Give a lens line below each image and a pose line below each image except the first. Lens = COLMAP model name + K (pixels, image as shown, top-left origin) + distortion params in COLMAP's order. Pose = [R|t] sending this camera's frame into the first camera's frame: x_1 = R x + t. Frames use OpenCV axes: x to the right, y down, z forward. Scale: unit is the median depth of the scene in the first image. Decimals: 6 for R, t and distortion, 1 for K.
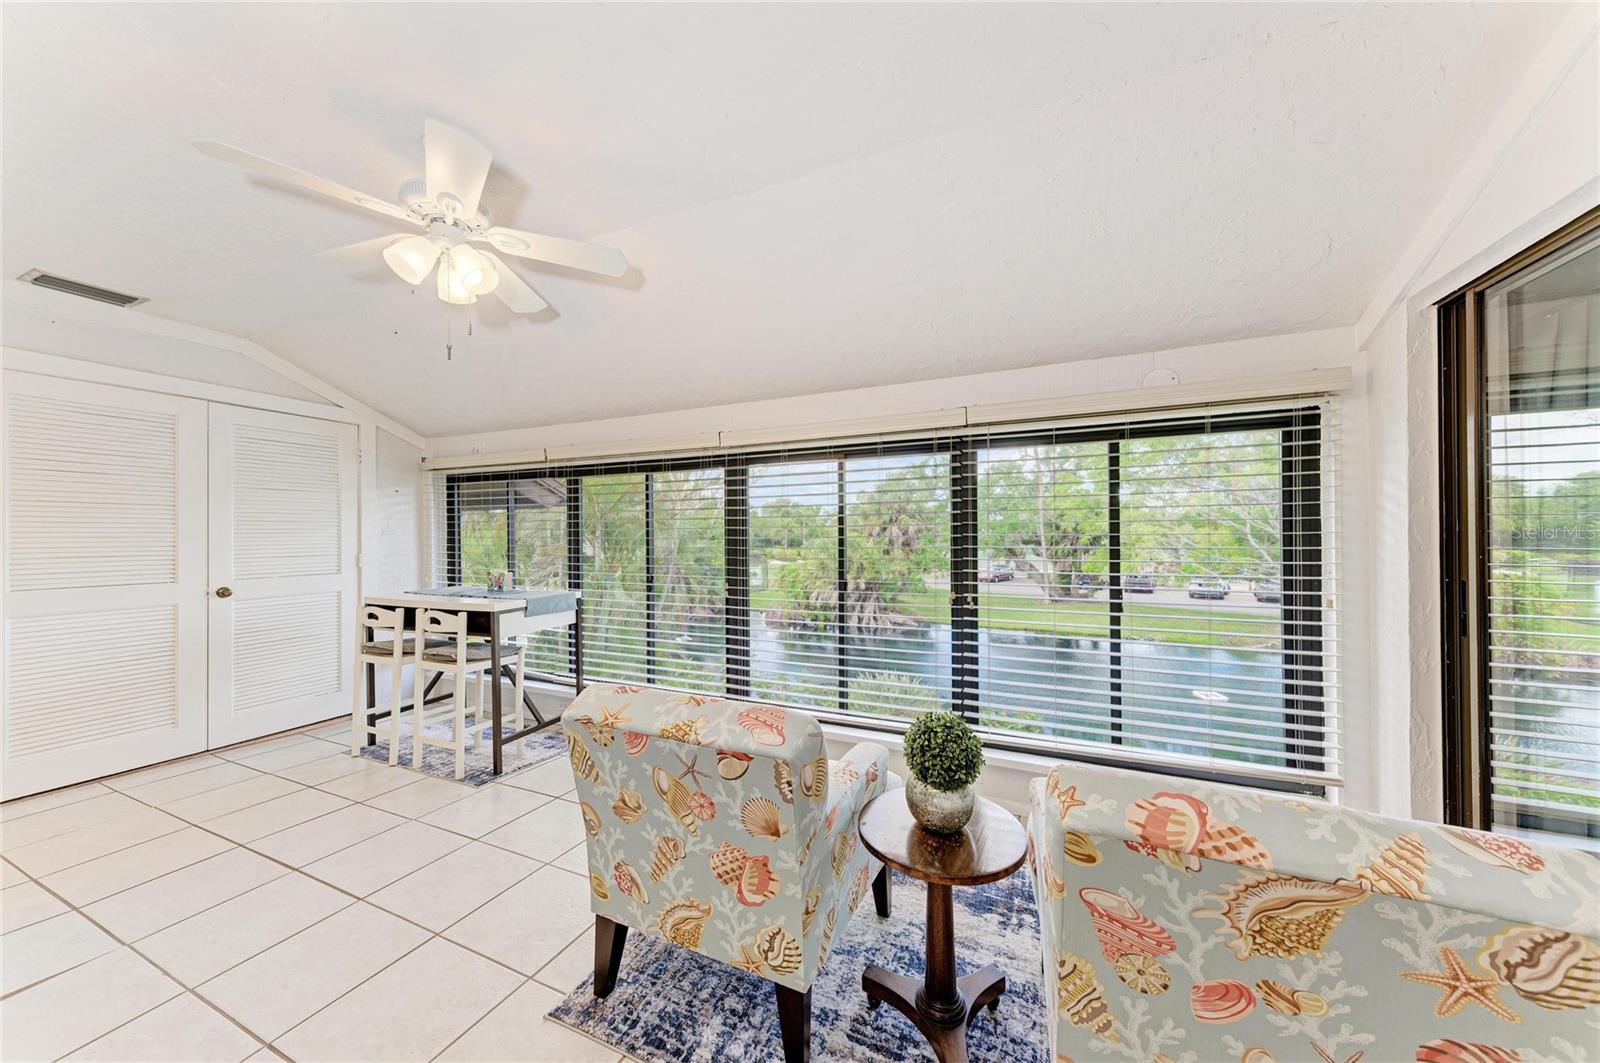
lens RADIAL K [[545.0, 0, 801.0], [0, 545.0, 532.0], [0, 0, 1]] dist [0.018574, -0.003818]
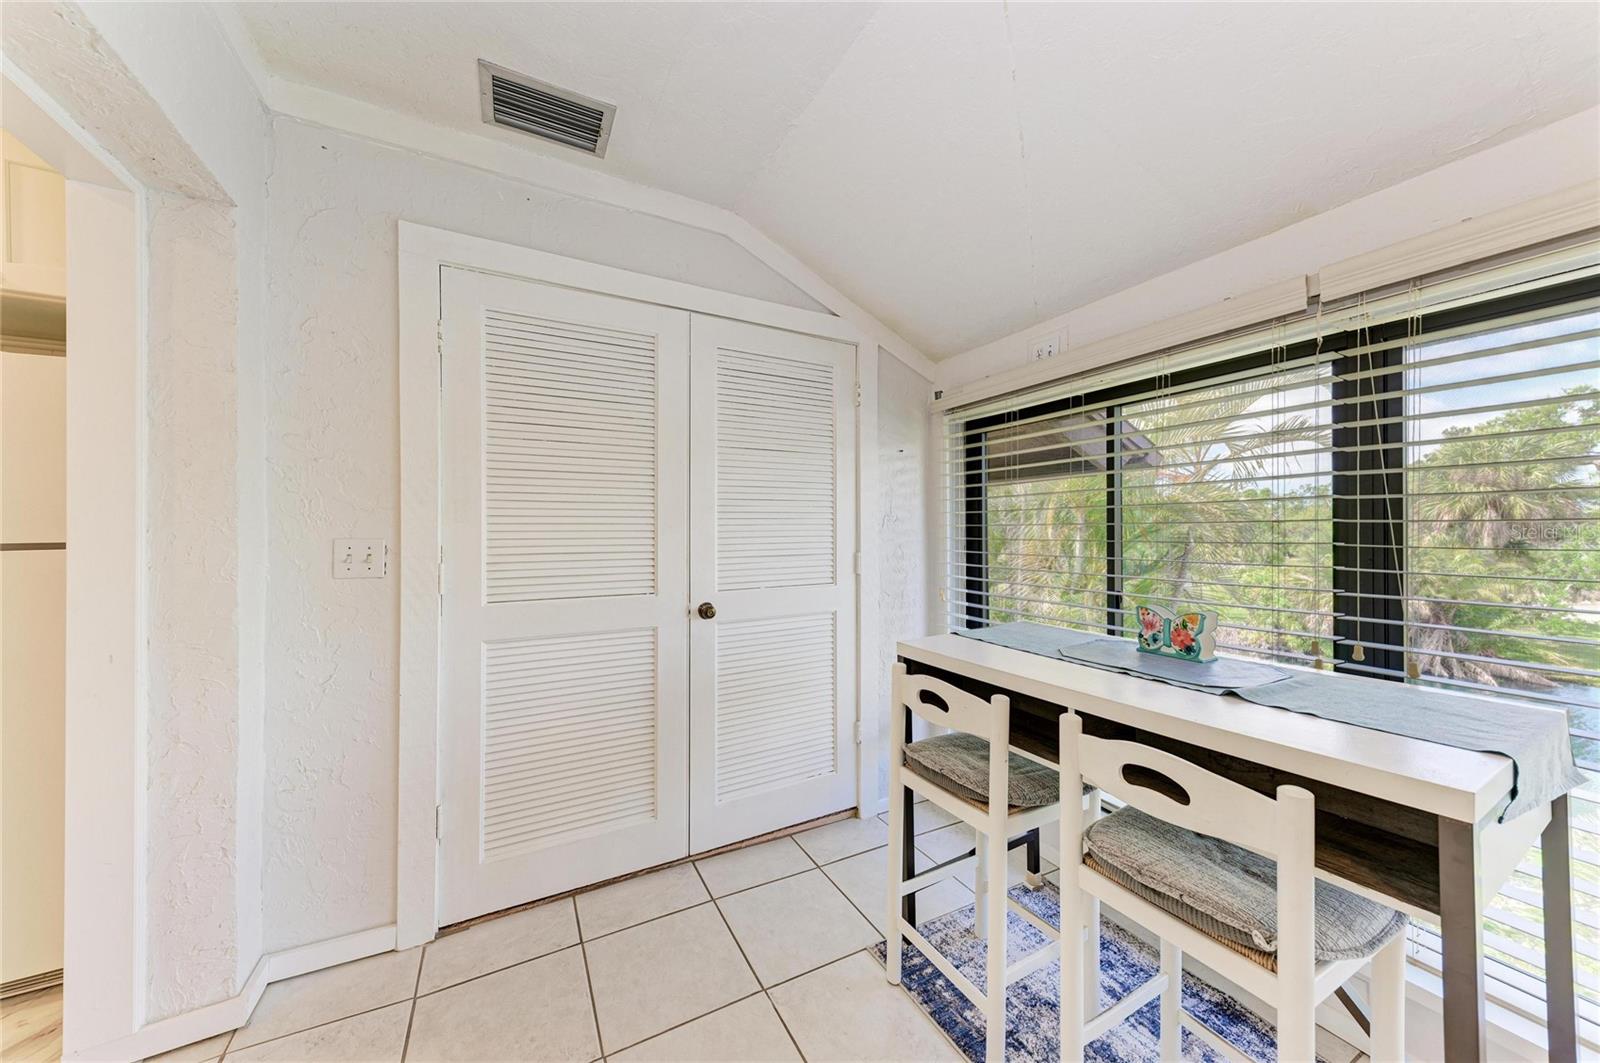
lens RADIAL K [[545.0, 0, 801.0], [0, 545.0, 532.0], [0, 0, 1]] dist [0.018574, -0.003818]
pose [[0.796269, 0.002422, -0.604938, -0.495174], [0.003317, 0.999959, 0.008370, 0.011638], [0.604934, -0.008671, 0.796229, 0.486703]]
